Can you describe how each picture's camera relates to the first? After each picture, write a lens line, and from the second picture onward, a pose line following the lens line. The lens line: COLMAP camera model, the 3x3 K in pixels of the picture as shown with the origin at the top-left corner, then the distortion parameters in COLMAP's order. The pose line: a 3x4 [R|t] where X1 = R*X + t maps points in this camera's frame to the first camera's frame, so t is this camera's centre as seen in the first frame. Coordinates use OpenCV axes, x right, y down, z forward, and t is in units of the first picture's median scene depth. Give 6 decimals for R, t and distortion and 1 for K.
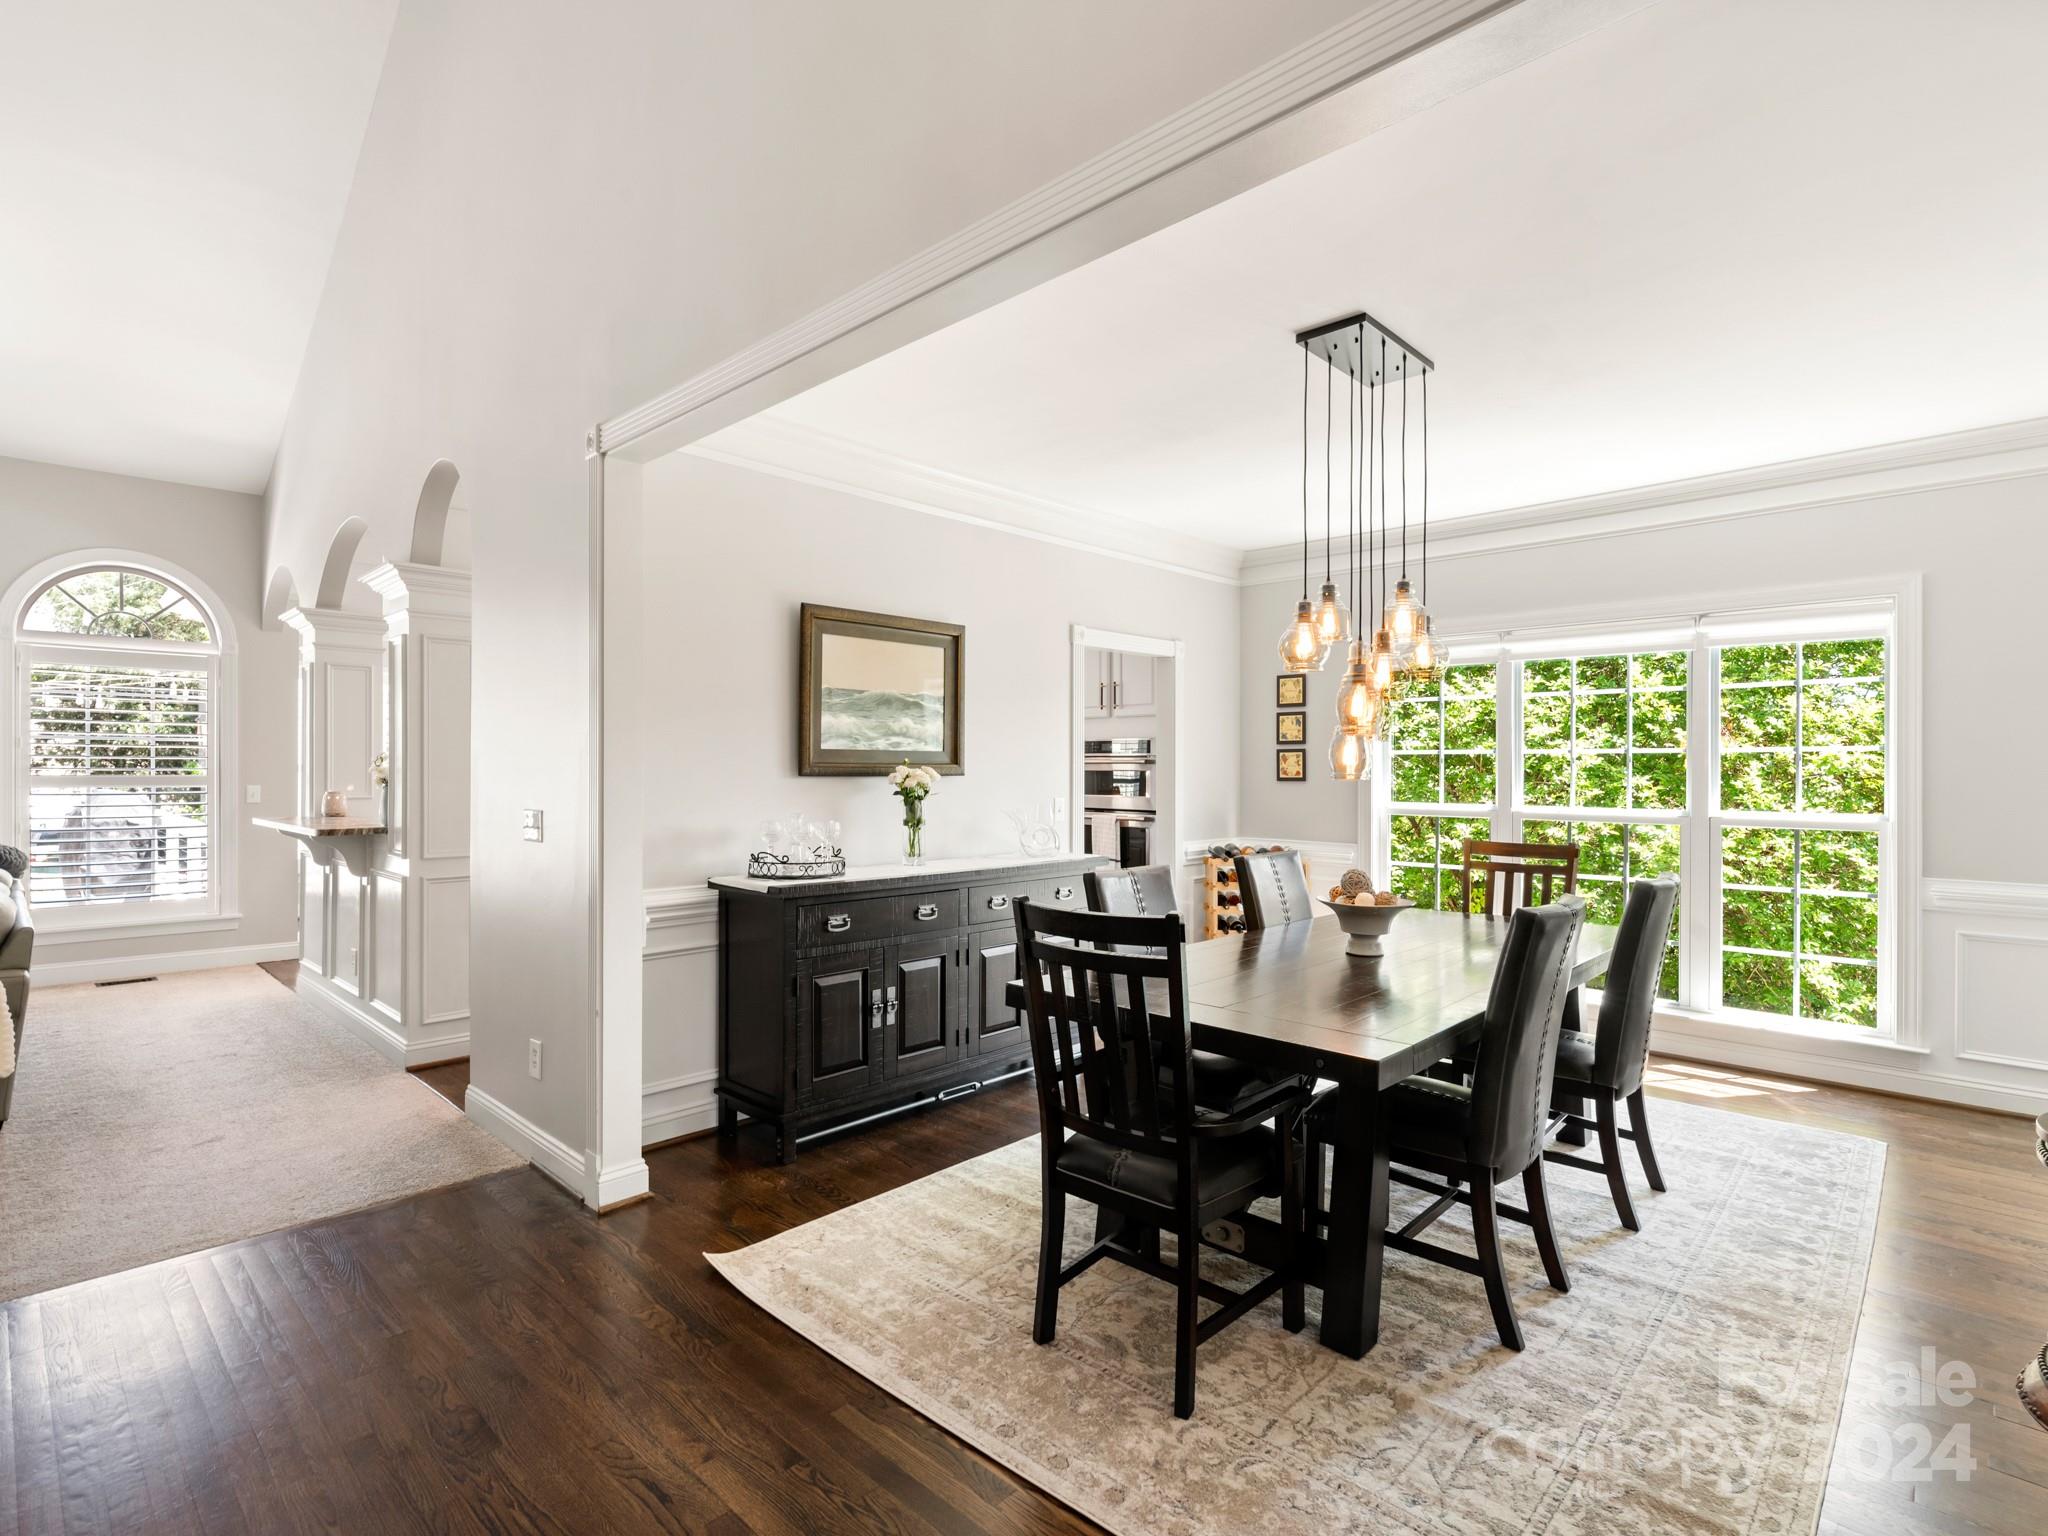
lens RADIAL K [[992.4, 0, 1025.3], [0, 992.4, 771.7], [0, 0, 1]] dist [-0.001581, -0.000295]
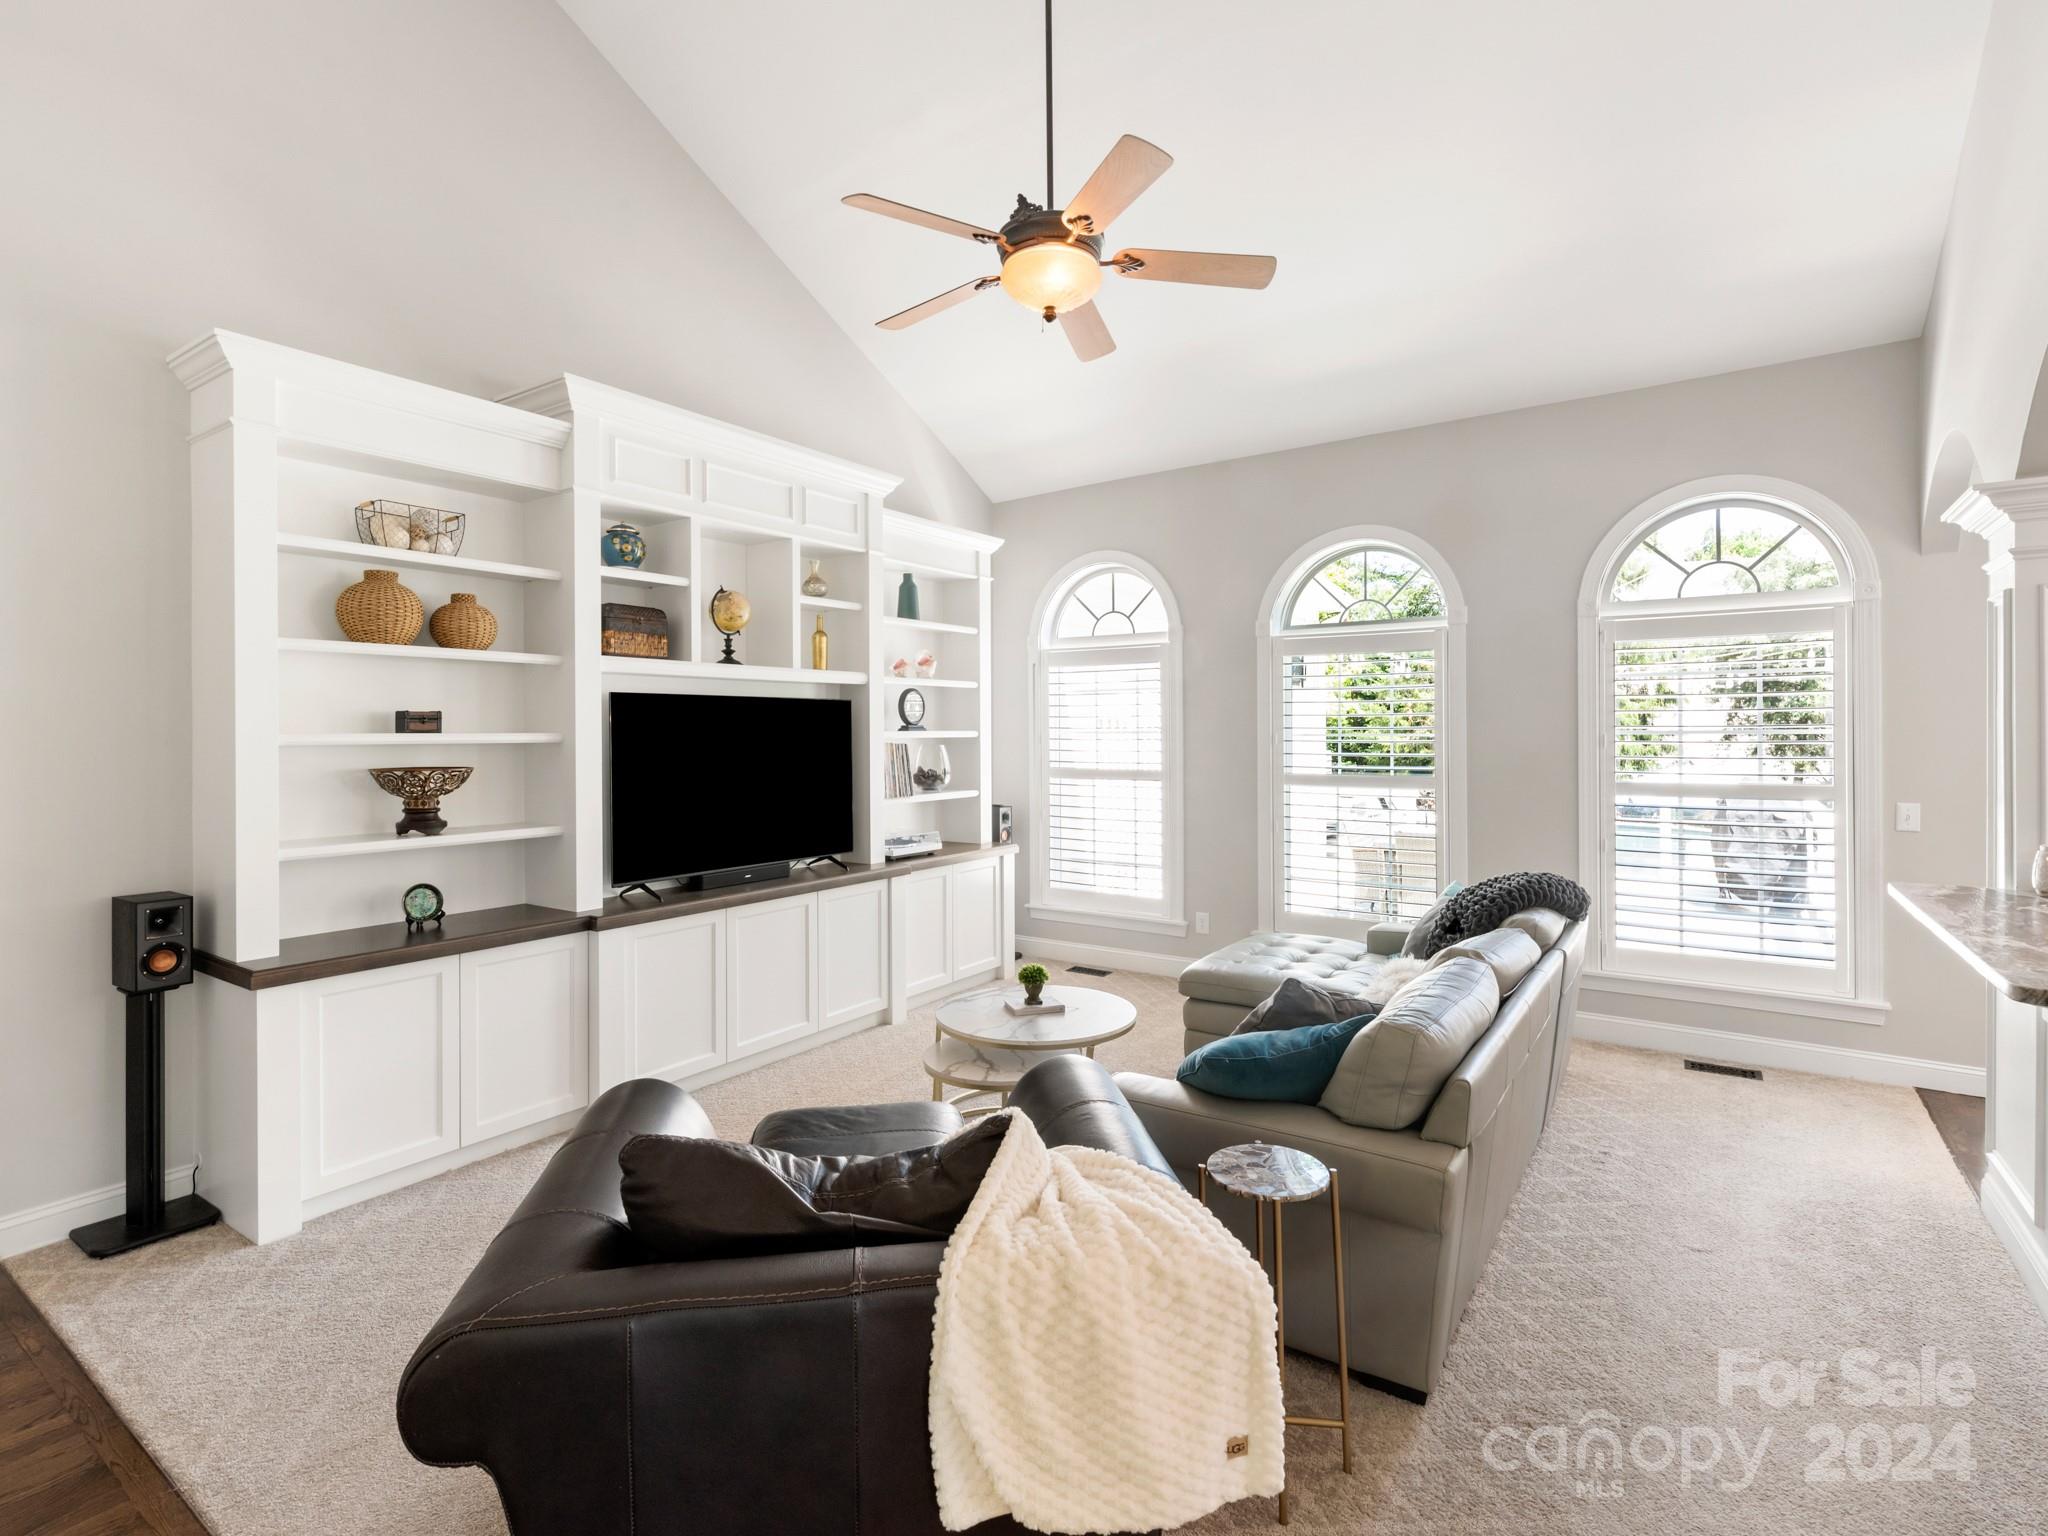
lens RADIAL K [[992.4, 0, 1029.2], [0, 992.4, 737.5], [0, 0, 1]] dist [-0.001581, -0.000295]
pose [[0.156781, -0.003855, -0.987626, -0.251621], [0.005082, 0.999982, -0.003096, -0.028846], [0.987620, -0.004534, 0.156798, 0.359717]]
